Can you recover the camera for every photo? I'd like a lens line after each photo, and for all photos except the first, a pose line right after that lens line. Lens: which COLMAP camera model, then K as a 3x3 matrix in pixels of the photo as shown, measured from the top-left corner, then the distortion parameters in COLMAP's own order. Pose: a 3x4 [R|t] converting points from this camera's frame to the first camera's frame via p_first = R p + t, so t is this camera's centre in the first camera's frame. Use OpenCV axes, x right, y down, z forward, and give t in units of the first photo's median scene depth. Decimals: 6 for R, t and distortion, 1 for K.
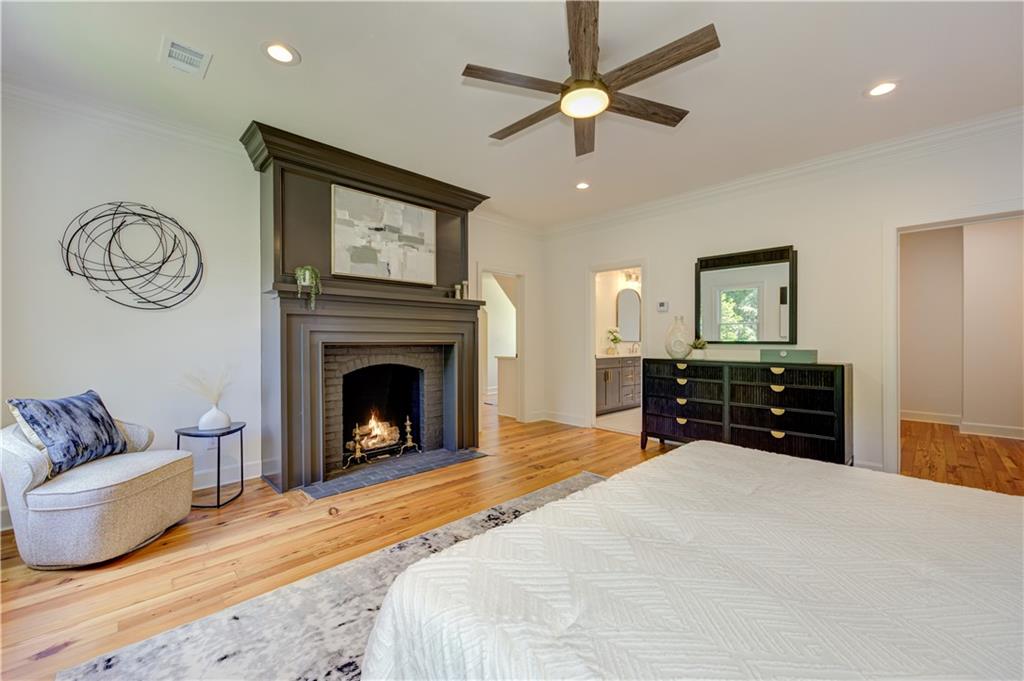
lens RADIAL K [[411.3, 0, 513.2], [0, 411.3, 342.8], [0, 0, 1]] dist [0.003569, 0.000232]
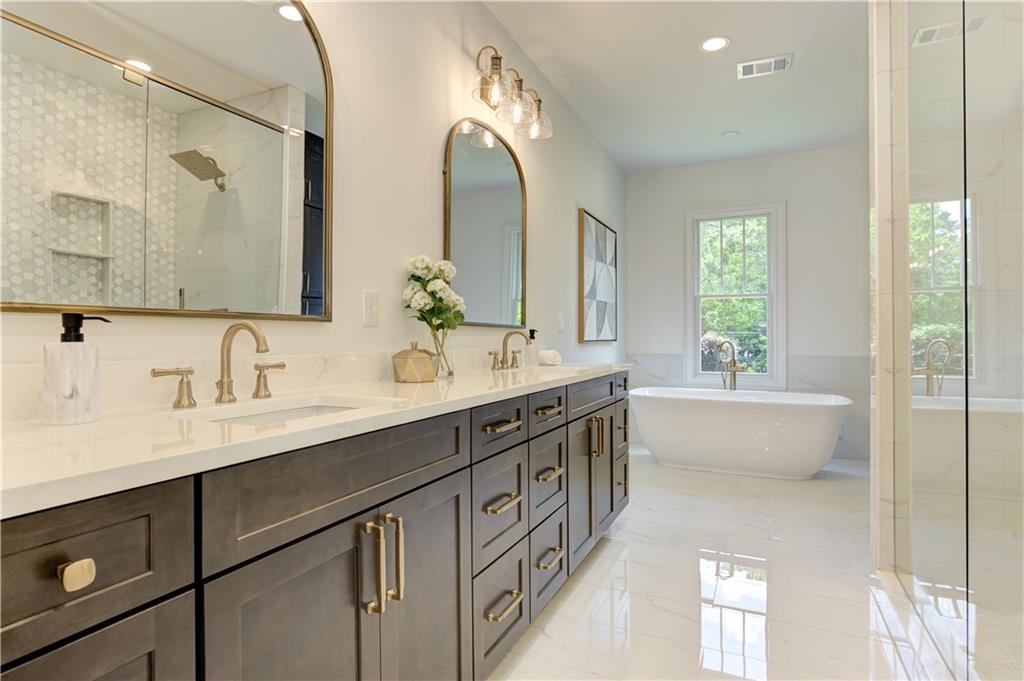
lens RADIAL K [[498.3, 0, 513.2], [0, 498.3, 341.4], [0, 0, 1]] dist [-0.027485, -0.000568]
pose [[0.932370, 0.004923, 0.361472, 0.189673], [-0.002415, 0.999970, -0.007390, 0.009375], [-0.361497, 0.006017, 0.932354, 0.738154]]
